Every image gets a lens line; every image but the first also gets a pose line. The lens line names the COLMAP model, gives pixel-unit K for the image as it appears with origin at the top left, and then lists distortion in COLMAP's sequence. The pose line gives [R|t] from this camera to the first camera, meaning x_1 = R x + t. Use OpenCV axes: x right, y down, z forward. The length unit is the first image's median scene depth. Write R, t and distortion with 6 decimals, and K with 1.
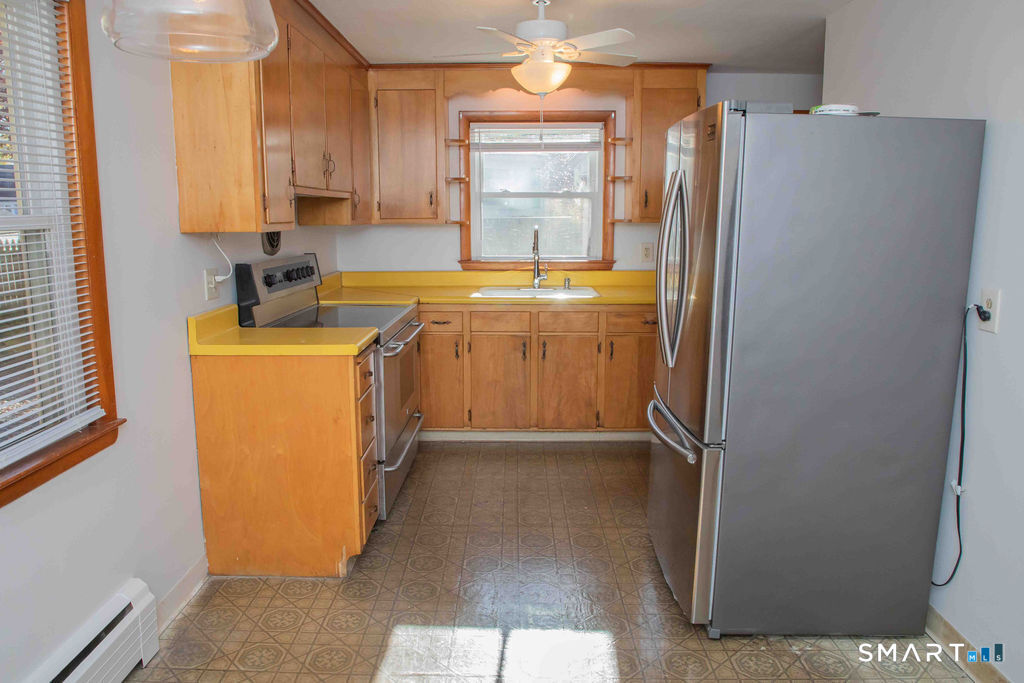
lens RADIAL K [[747.0, 0, 512.0], [0, 747.0, 341.5], [0, 0, 1]] dist [-0.039802, 0.010391]
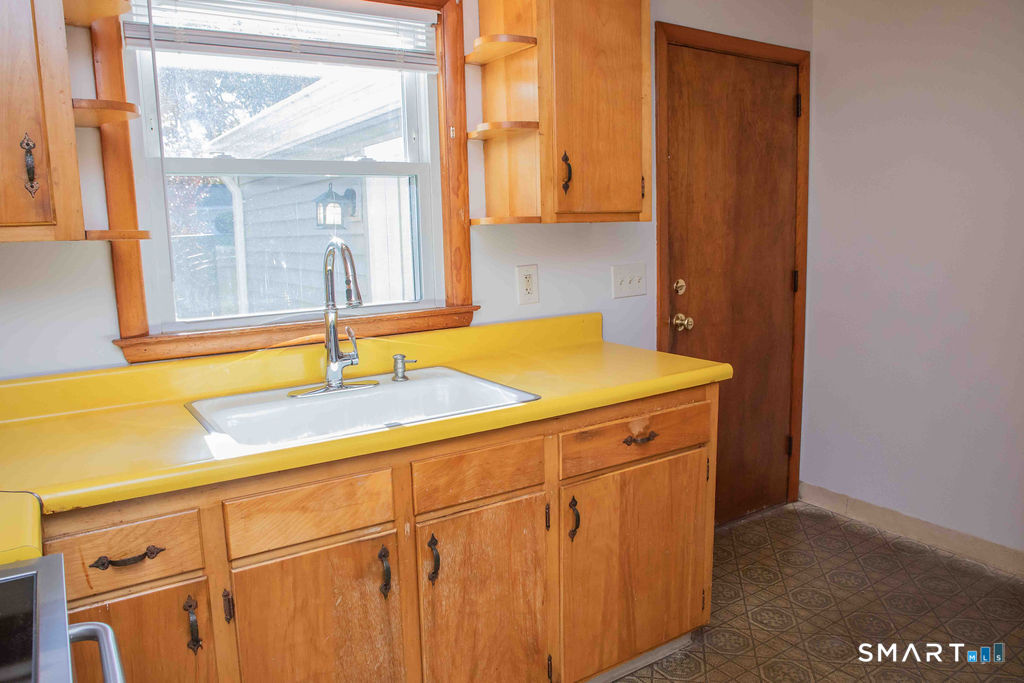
lens RADIAL K [[729.5, 0, 505.1], [0, 729.5, 345.9], [0, 0, 1]] dist [-0.035971, 0.000763]
pose [[0.838110, -0.112371, 0.533801, -0.108964], [0.120881, 0.992483, 0.019135, -0.095457], [-0.531938, 0.048489, 0.845394, 0.631883]]
